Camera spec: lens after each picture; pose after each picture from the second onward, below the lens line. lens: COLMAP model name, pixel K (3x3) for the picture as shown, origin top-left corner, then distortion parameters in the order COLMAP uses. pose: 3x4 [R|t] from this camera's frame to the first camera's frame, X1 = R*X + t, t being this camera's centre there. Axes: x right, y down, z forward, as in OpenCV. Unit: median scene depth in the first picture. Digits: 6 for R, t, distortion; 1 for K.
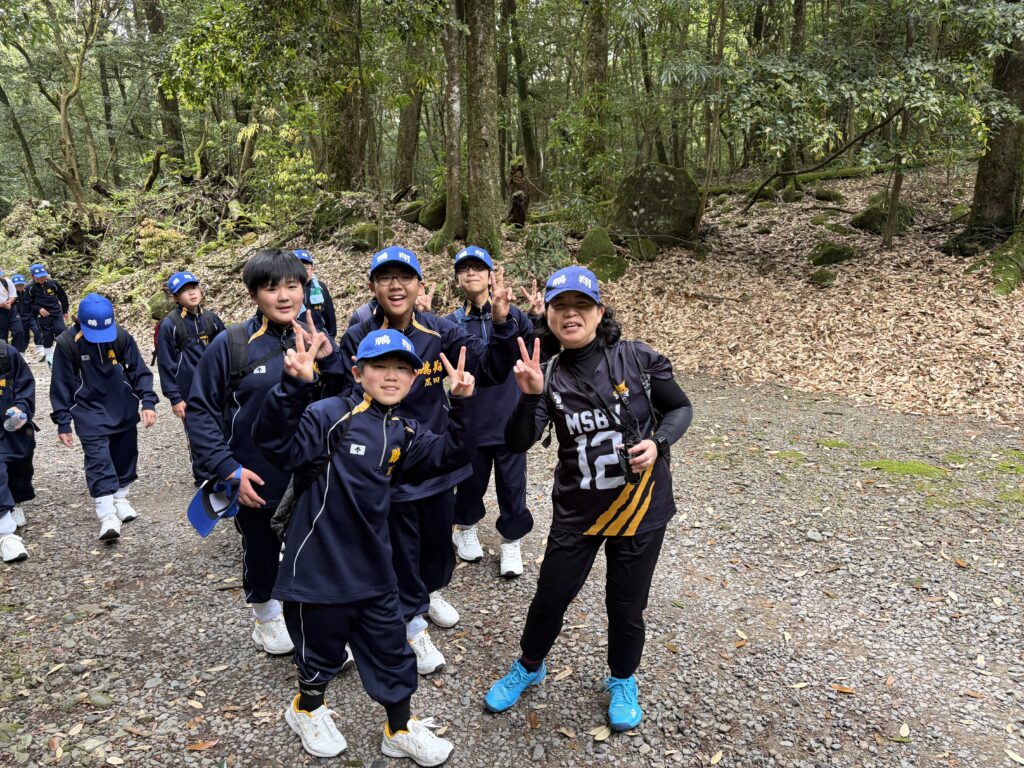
lens RADIAL K [[774.7, 0, 511.9], [0, 774.7, 396.8], [0, 0, 1]] dist [0.052758, -0.065341]
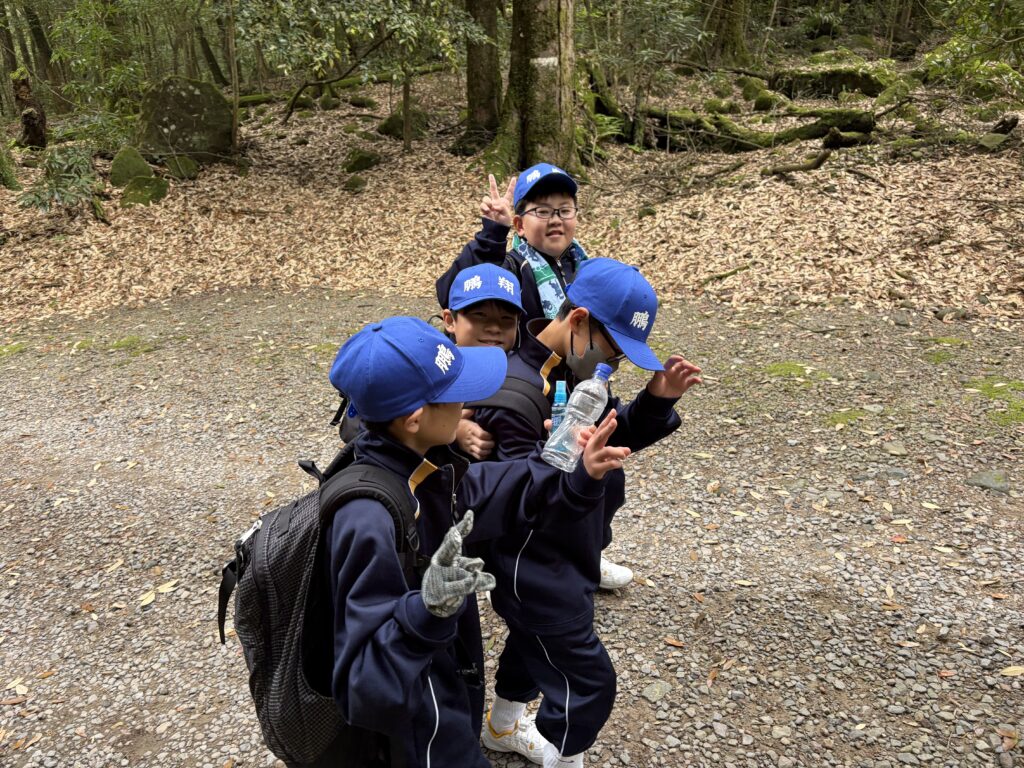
lens RADIAL K [[774.7, 0, 505.1], [0, 774.7, 385.9], [0, 0, 1]] dist [0.052758, -0.065341]
pose [[0.872981, -0.198442, 0.445561, 0.037288], [0.151038, 0.978577, 0.139909, 0.005662], [-0.463780, -0.054841, 0.884252, -0.102656]]
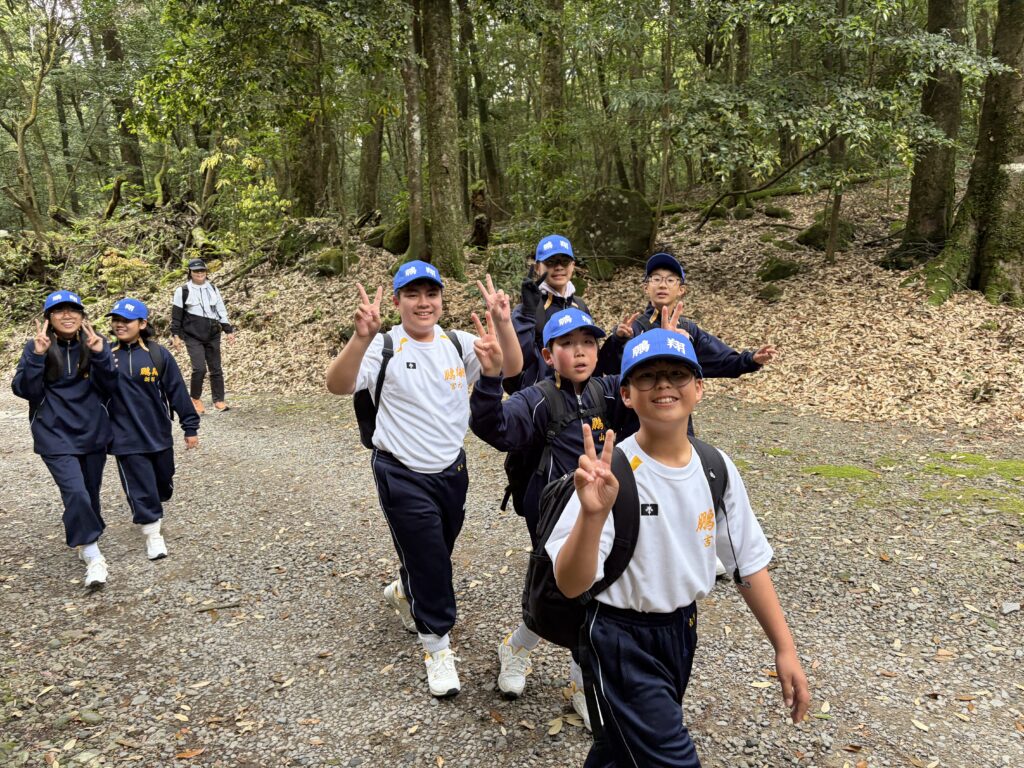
lens RADIAL K [[774.7, 0, 517.6], [0, 774.7, 391.0], [0, 0, 1]] dist [0.052758, -0.065341]
pose [[0.998512, -0.029342, 0.045971, 0.006176], [0.030604, 0.999167, -0.026992, -0.003277], [-0.045140, 0.028359, 0.998578, -0.034322]]
